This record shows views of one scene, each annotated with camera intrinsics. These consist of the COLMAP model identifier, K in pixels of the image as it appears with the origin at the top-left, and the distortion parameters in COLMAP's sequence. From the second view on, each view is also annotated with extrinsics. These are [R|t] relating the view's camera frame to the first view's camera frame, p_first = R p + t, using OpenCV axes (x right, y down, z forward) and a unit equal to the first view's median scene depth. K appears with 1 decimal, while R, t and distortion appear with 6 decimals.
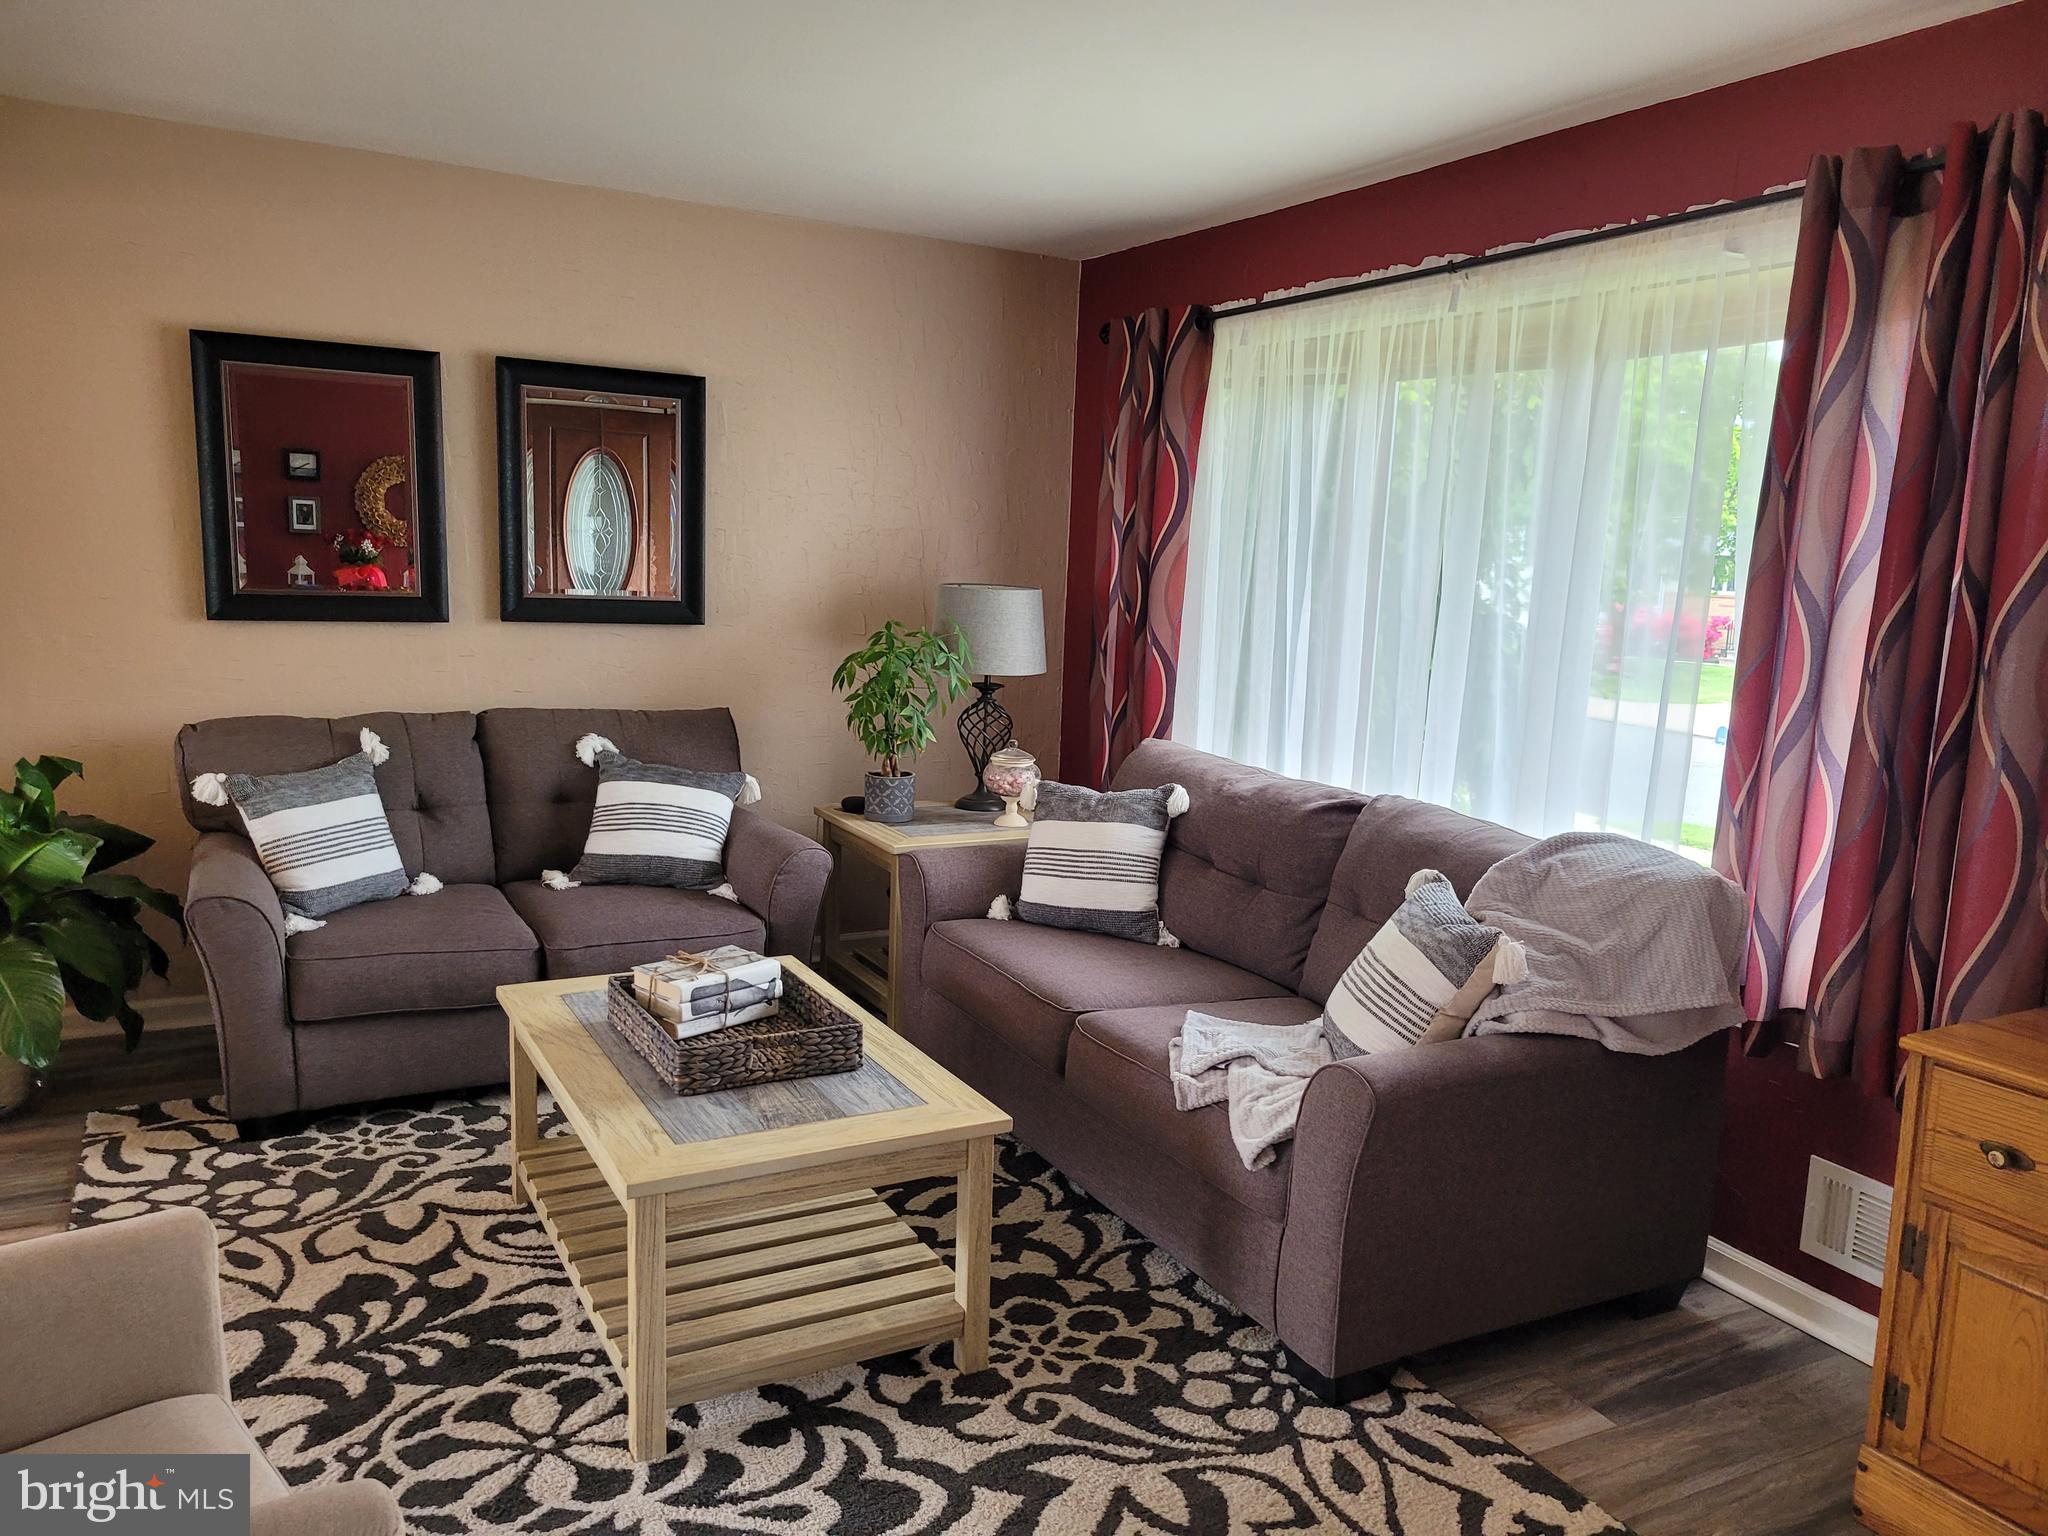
lens RADIAL K [[1529.8, 0, 1061.1], [0, 1529.8, 793.8], [0, 0, 1]] dist [0.059865, -0.038964]
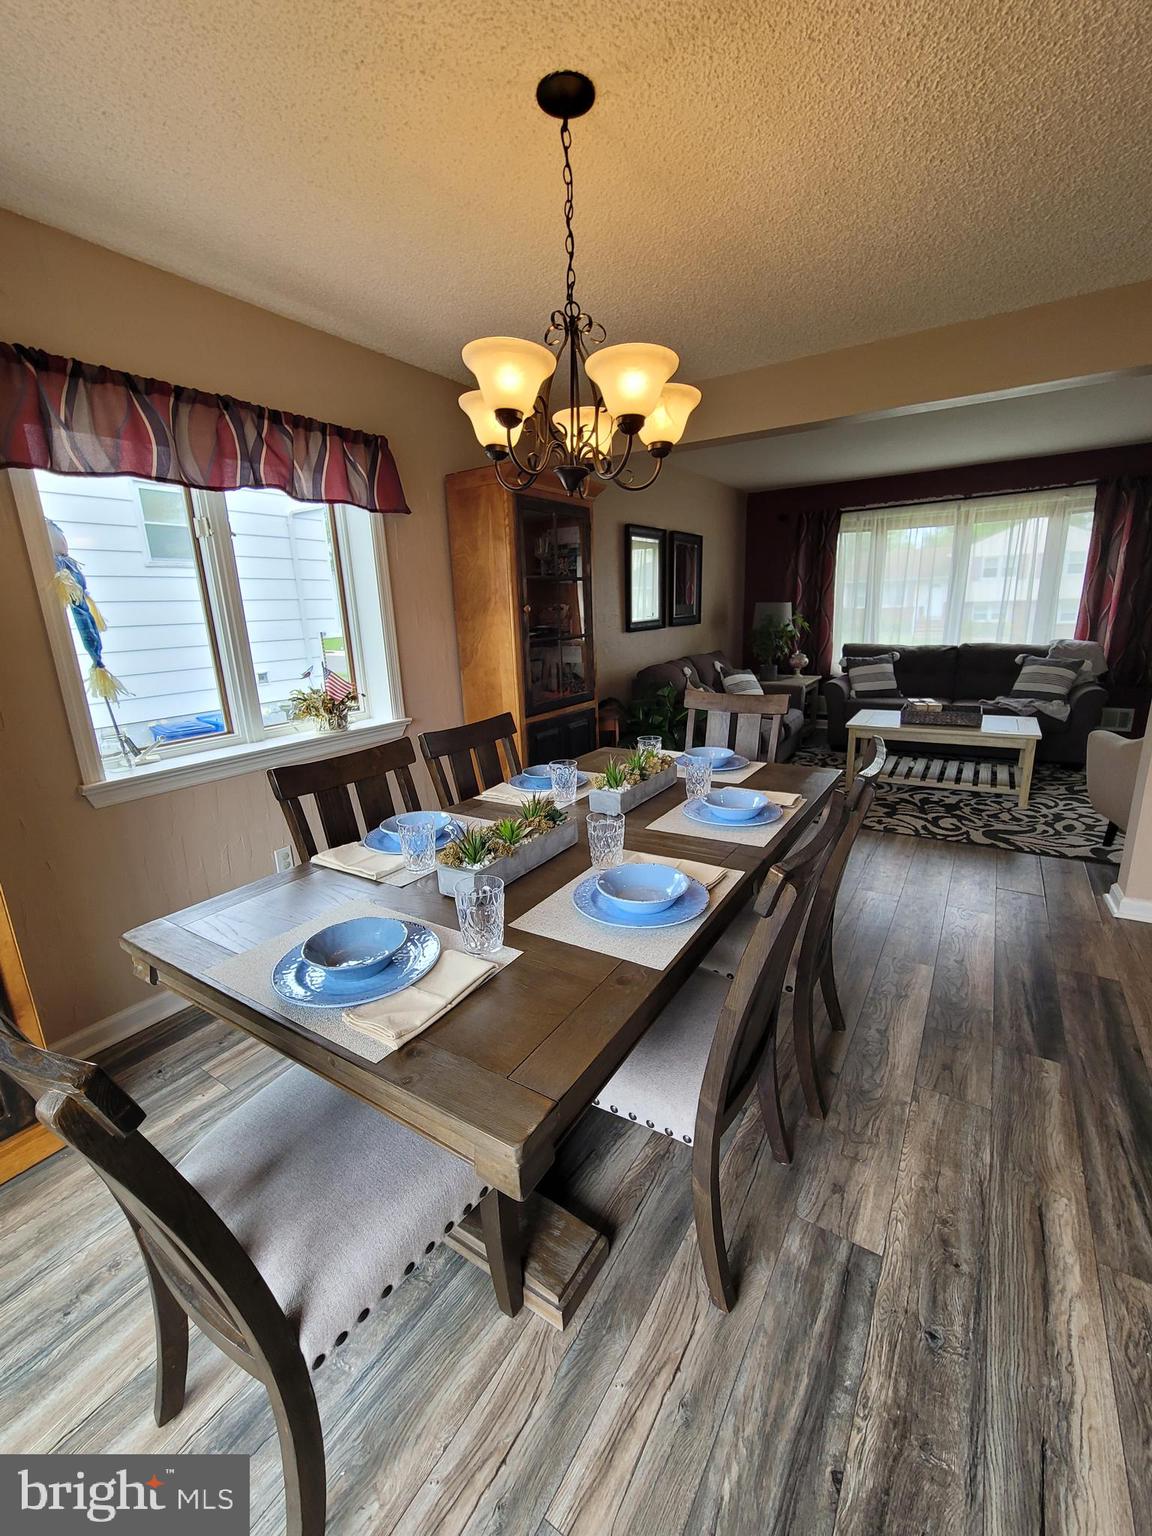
lens RADIAL K [[628.2, 0, 579.3], [0, 628.2, 766.9], [0, 0, 1]] dist [-0.001130, -0.000801]
pose [[0.876528, -0.191444, 0.441643, -1.290463], [0.154723, 0.980872, 0.118113, -0.029061], [-0.455807, -0.035197, 0.889383, 0.052375]]
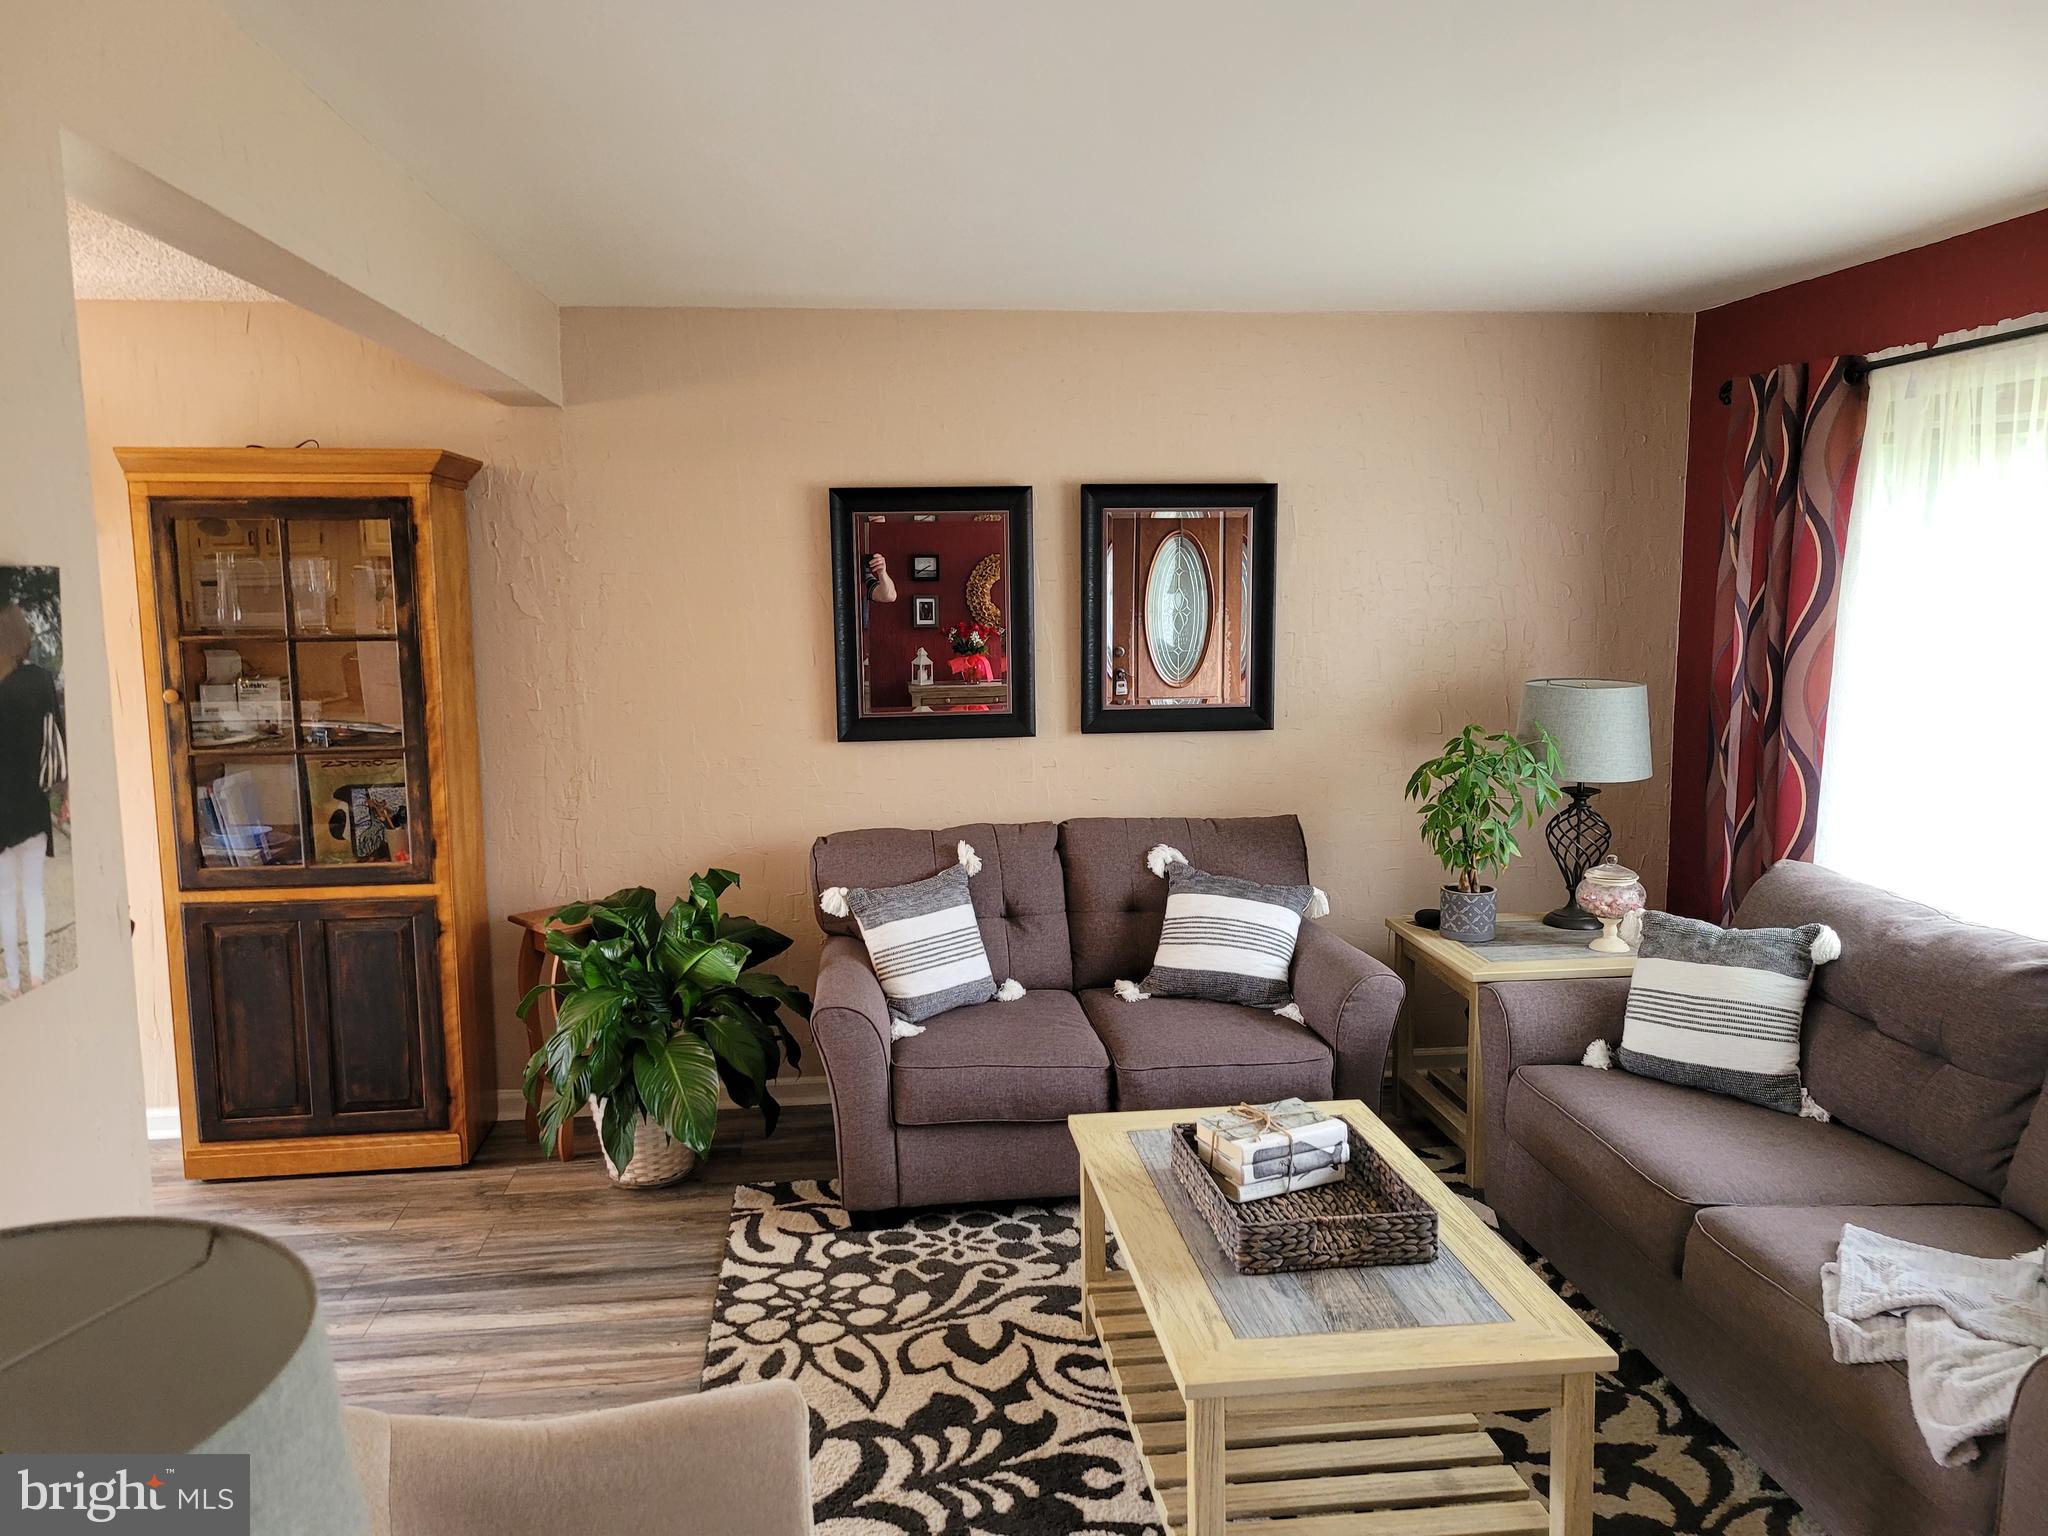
lens RADIAL K [[1529.8, 0, 1014.7], [0, 1529.8, 775.2], [0, 0, 1]] dist [0.059865, -0.038964]
pose [[0.921486, -0.002302, -0.388405, -0.003422], [-0.013502, 0.999188, -0.037957, -0.053590], [0.388177, 0.040221, 0.920707, 0.036724]]
